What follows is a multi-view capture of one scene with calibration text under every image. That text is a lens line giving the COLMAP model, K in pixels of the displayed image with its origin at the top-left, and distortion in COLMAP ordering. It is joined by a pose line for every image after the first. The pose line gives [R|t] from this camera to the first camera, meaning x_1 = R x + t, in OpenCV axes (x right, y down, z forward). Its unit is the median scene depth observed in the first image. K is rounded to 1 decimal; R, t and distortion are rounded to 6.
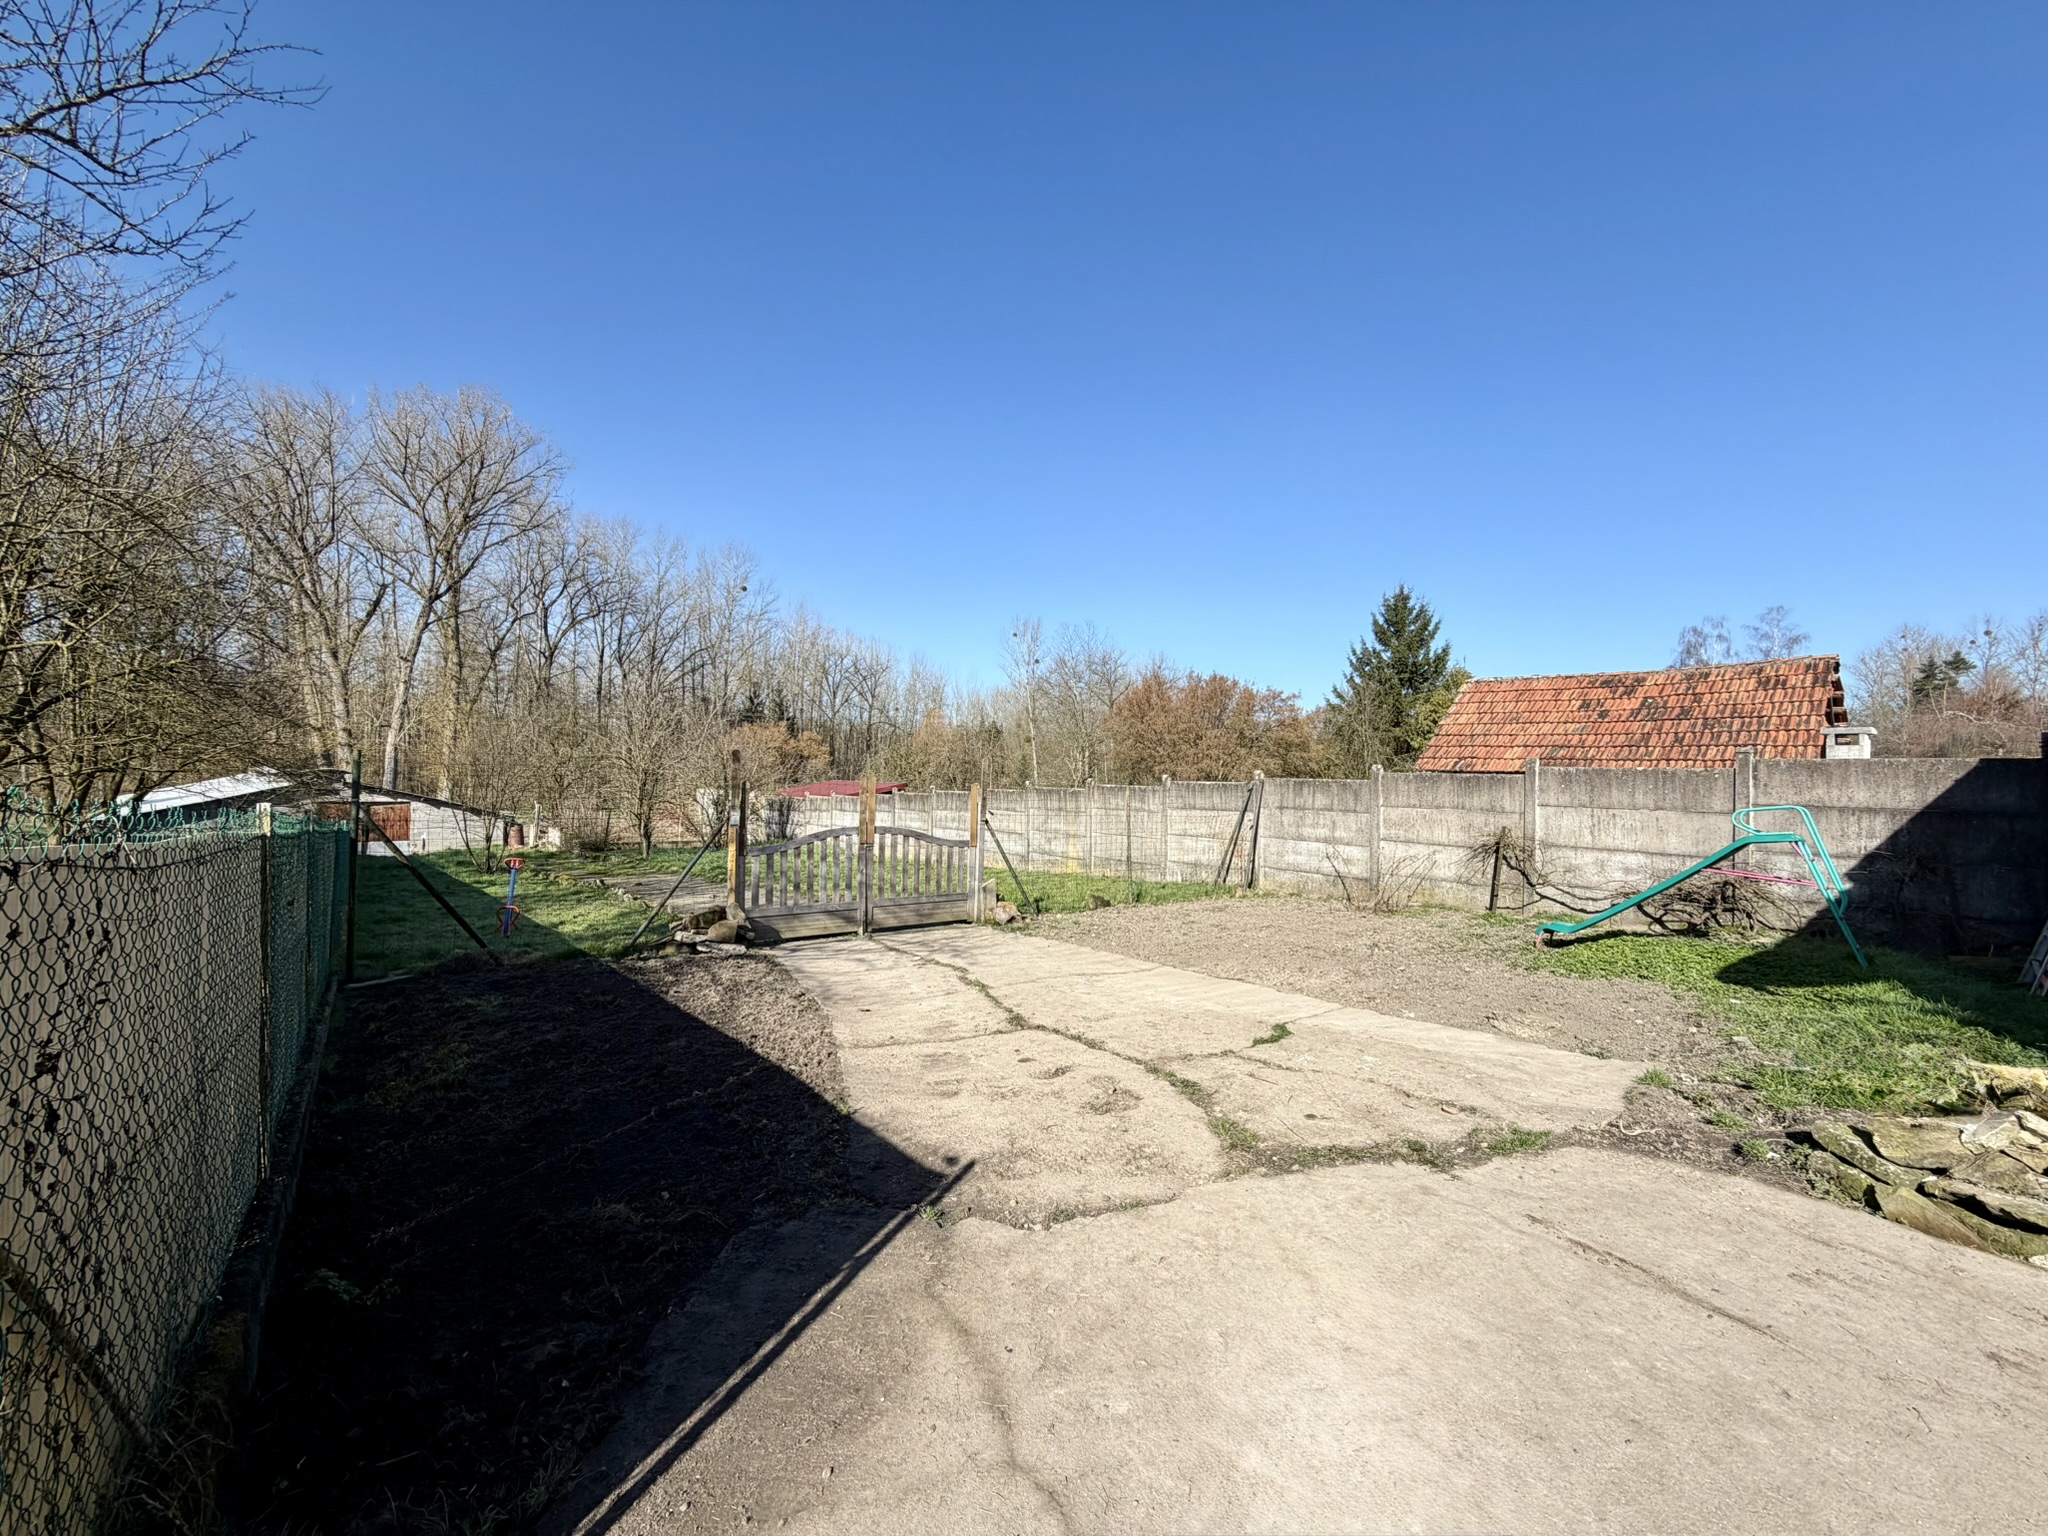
lens RADIAL K [[819.0, 0, 1020.0], [0, 819.0, 766.8], [0, 0, 1]] dist [0.004504, 0.000551]
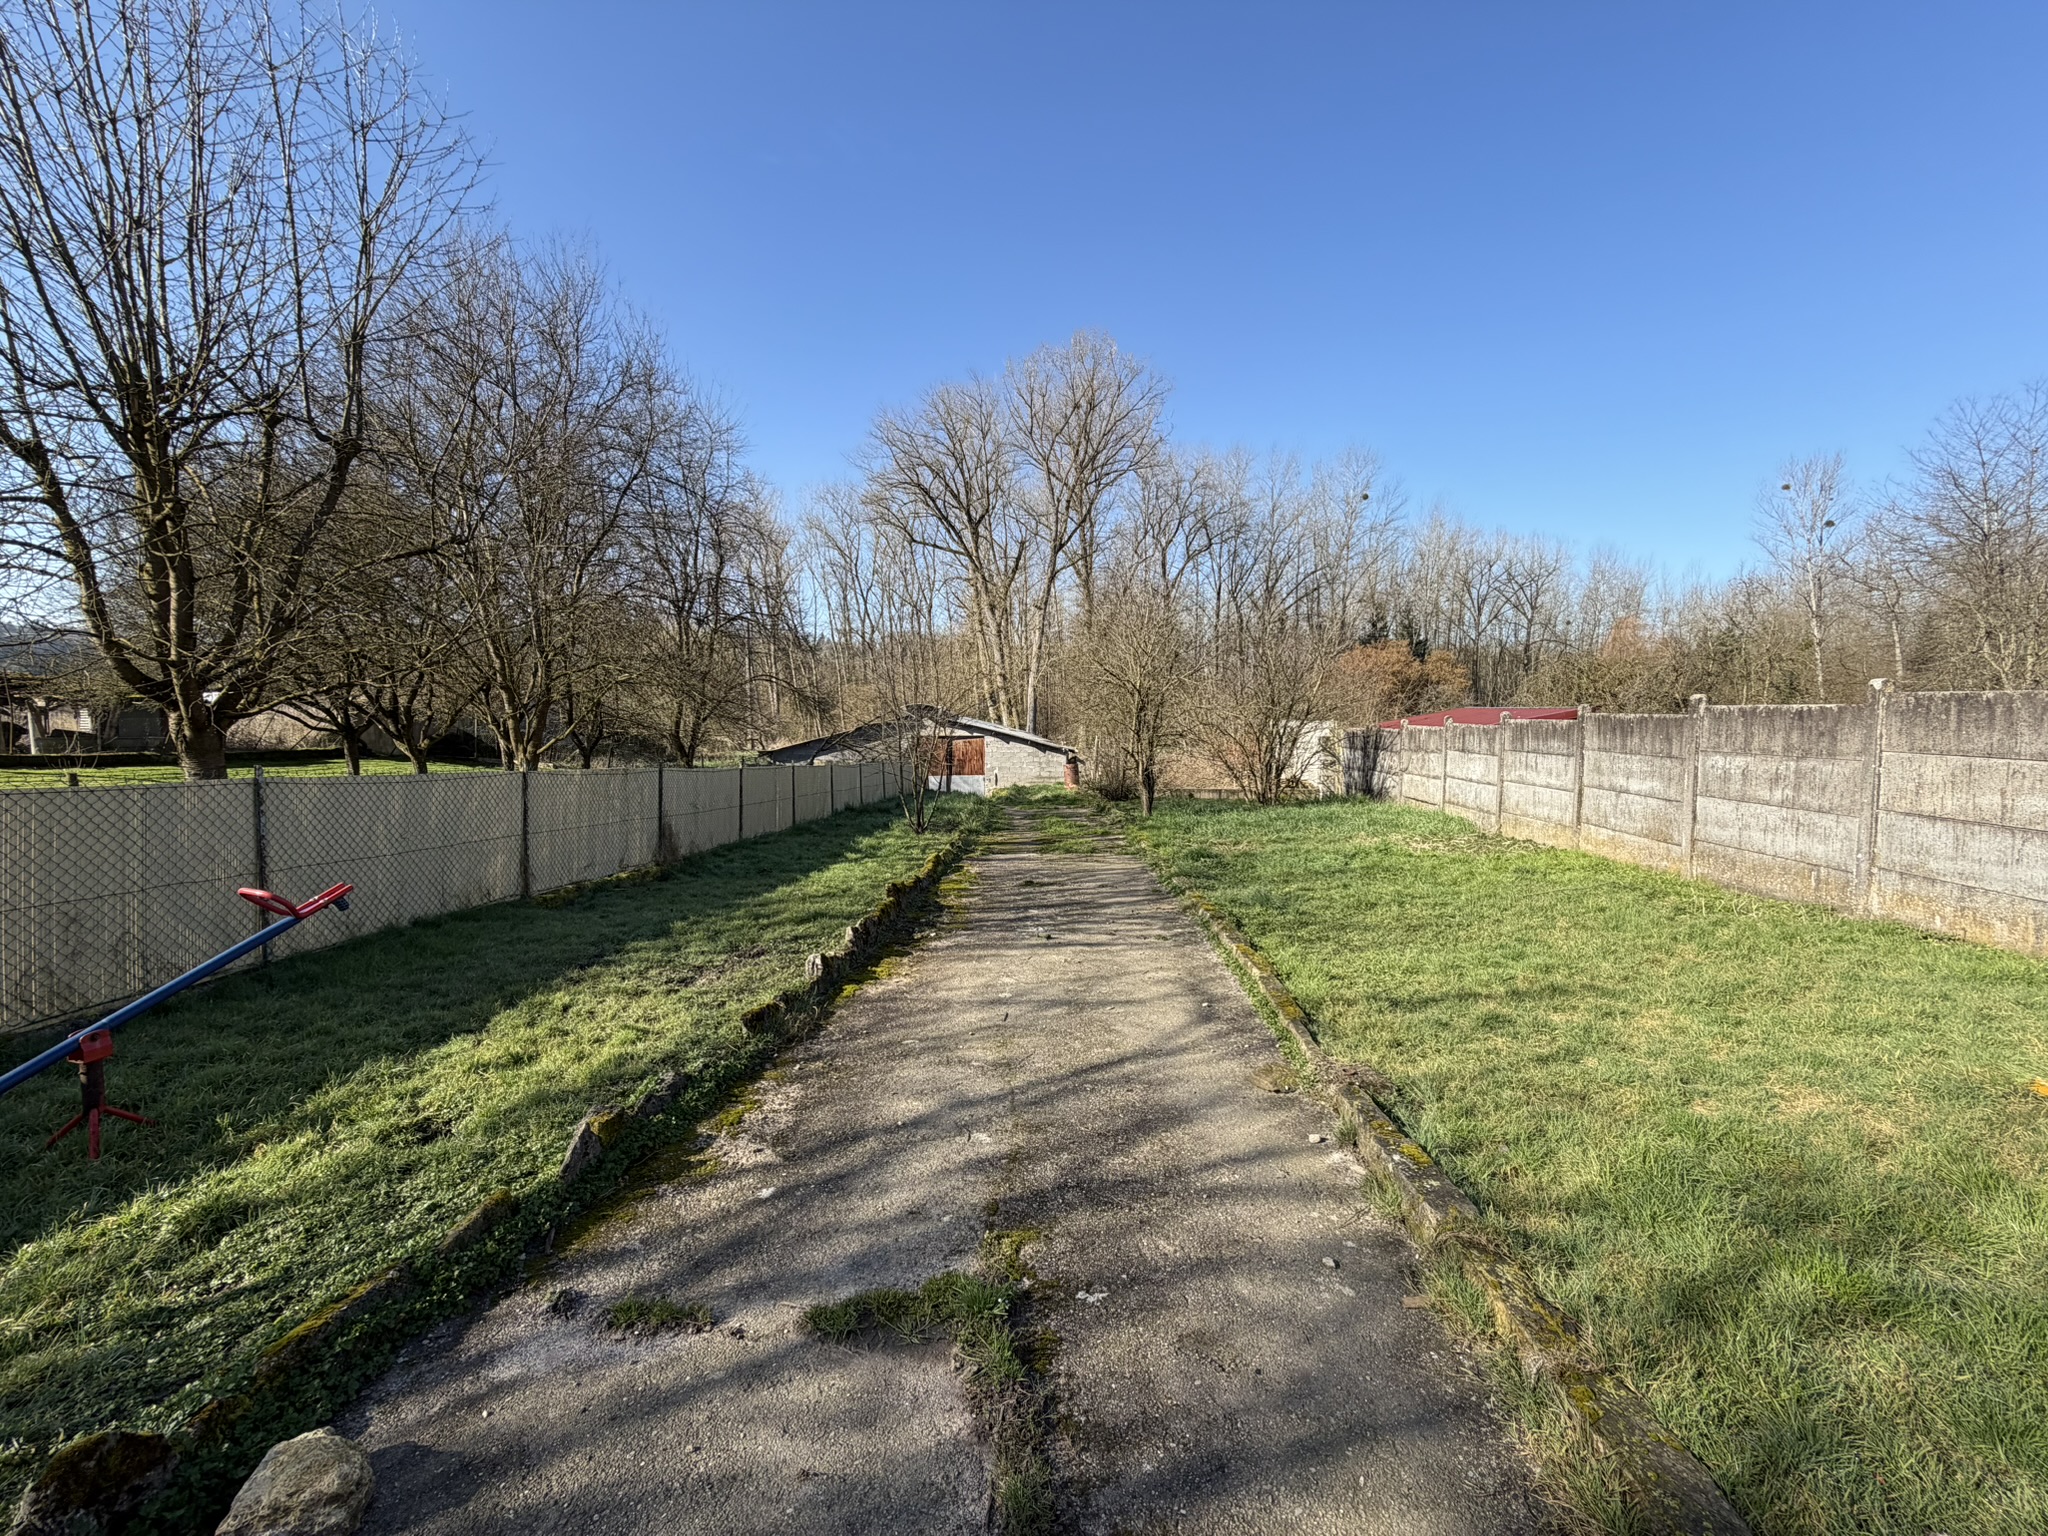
lens RADIAL K [[819.0, 0, 1020.0], [0, 819.0, 766.8], [0, 0, 1]] dist [0.004504, 0.000551]
pose [[0.742393, 0.026432, -0.669443, -0.014349], [0.024908, 0.997442, 0.067004, 0.004014], [0.669501, -0.066418, 0.739836, 0.080306]]
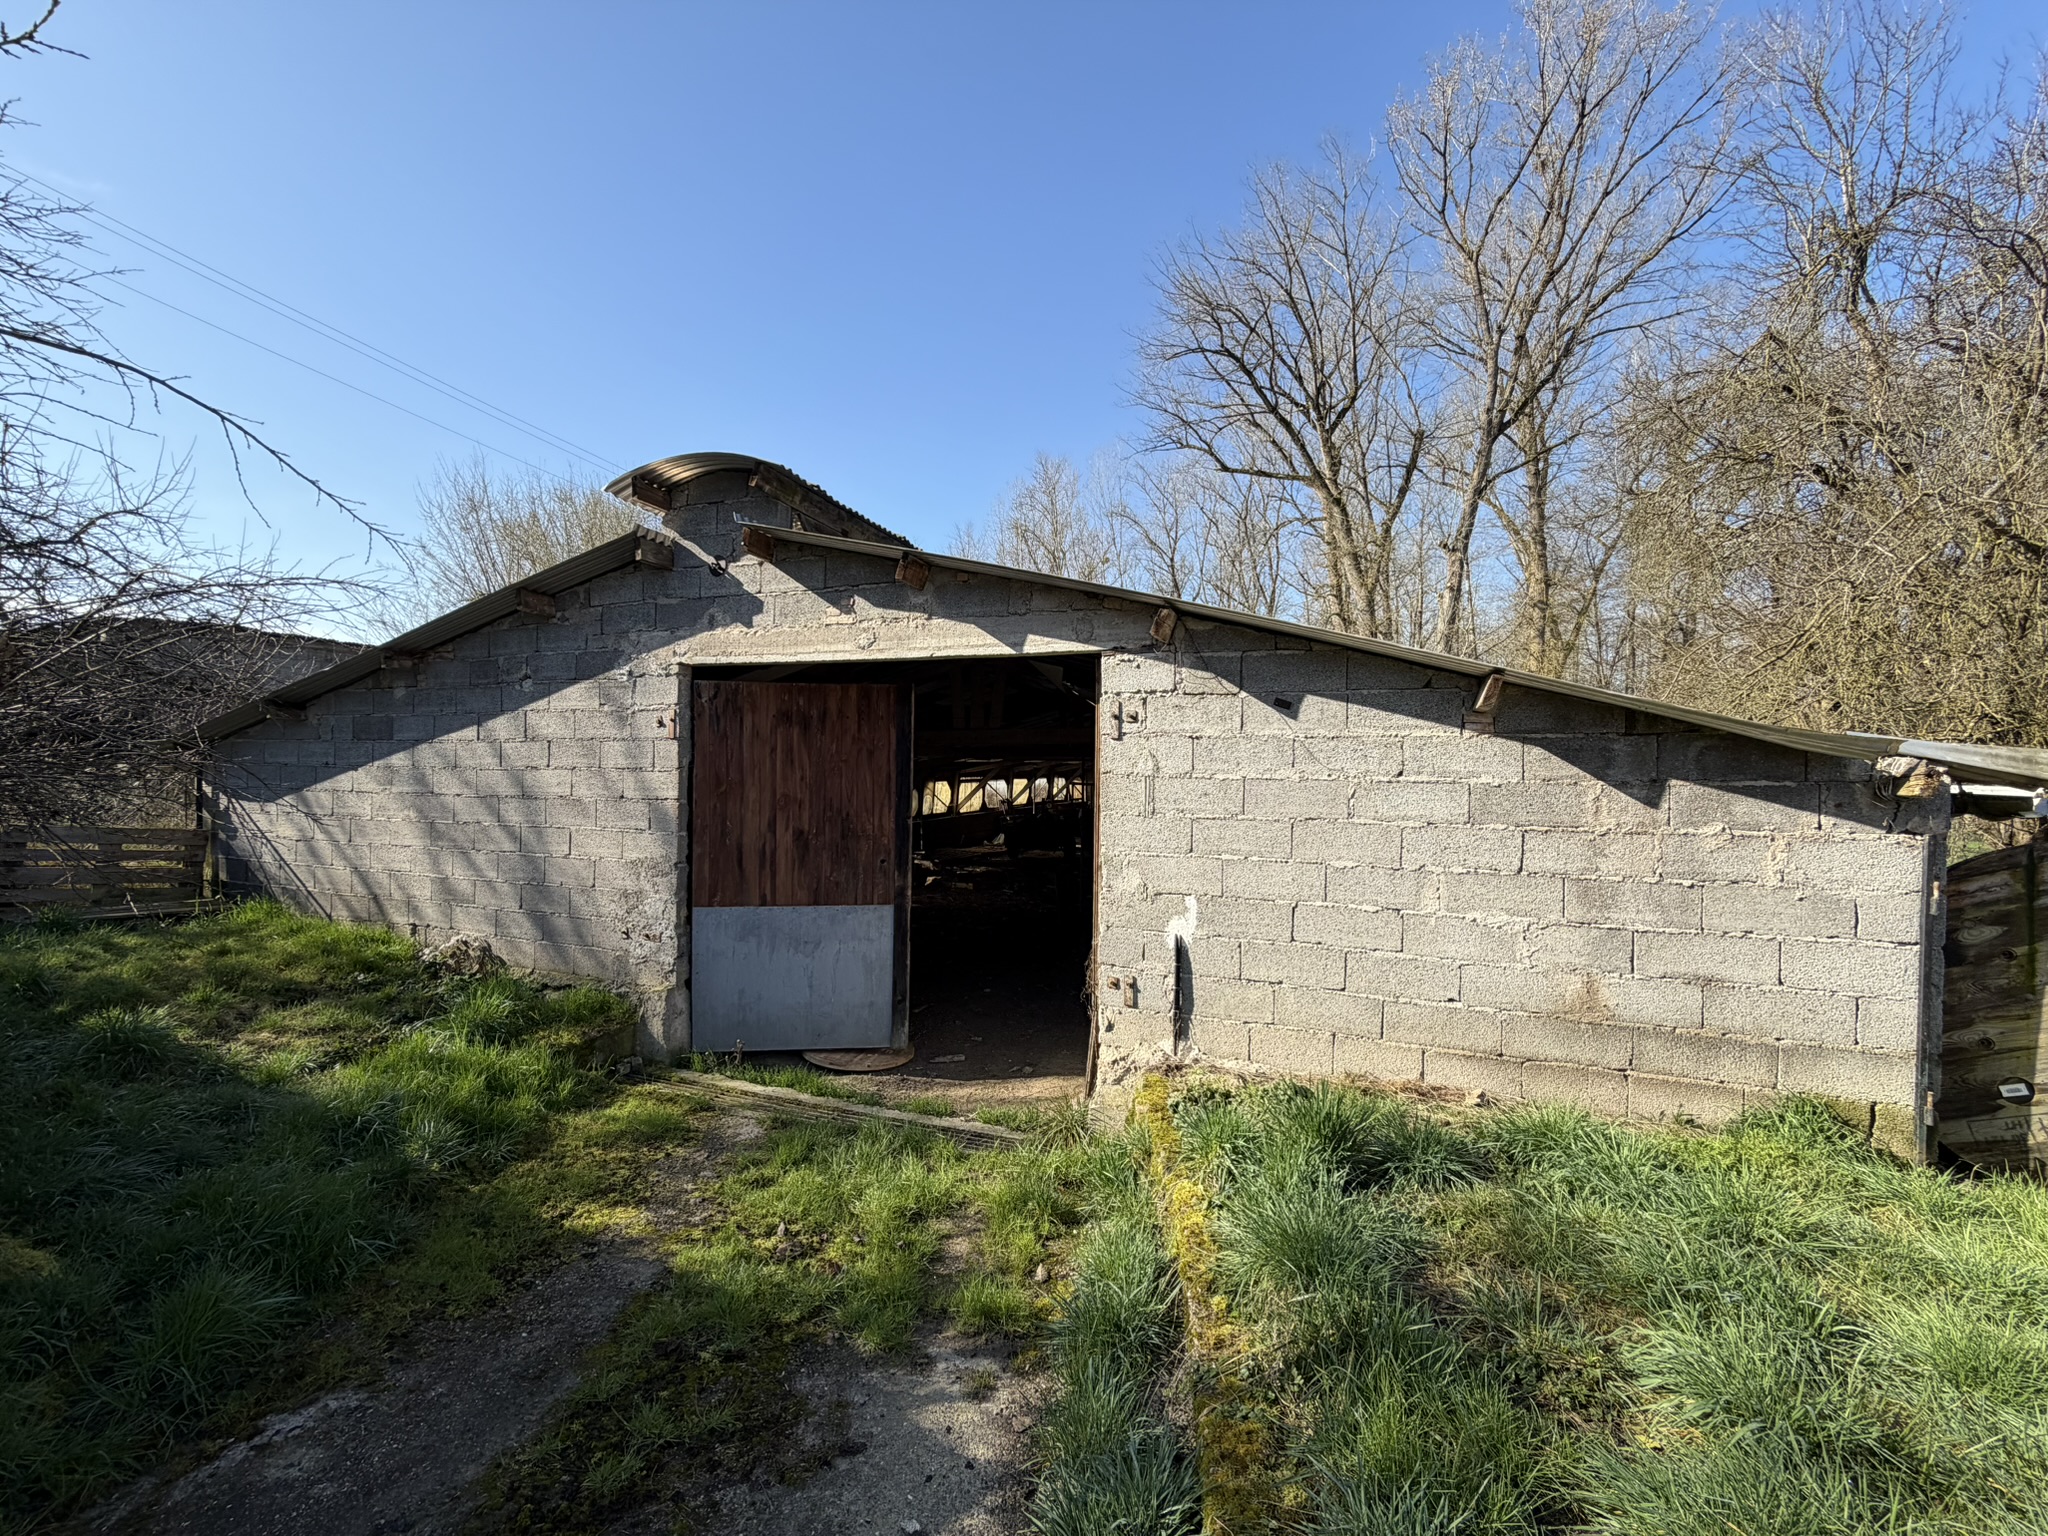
lens RADIAL K [[819.0, 0, 1020.0], [0, 819.0, 766.8], [0, 0, 1]] dist [0.004504, 0.000551]
pose [[0.382151, -0.014747, -0.923982, -0.166165], [0.004307, 0.999890, -0.014178, 0.016453], [0.924090, 0.001439, 0.382173, 0.249081]]
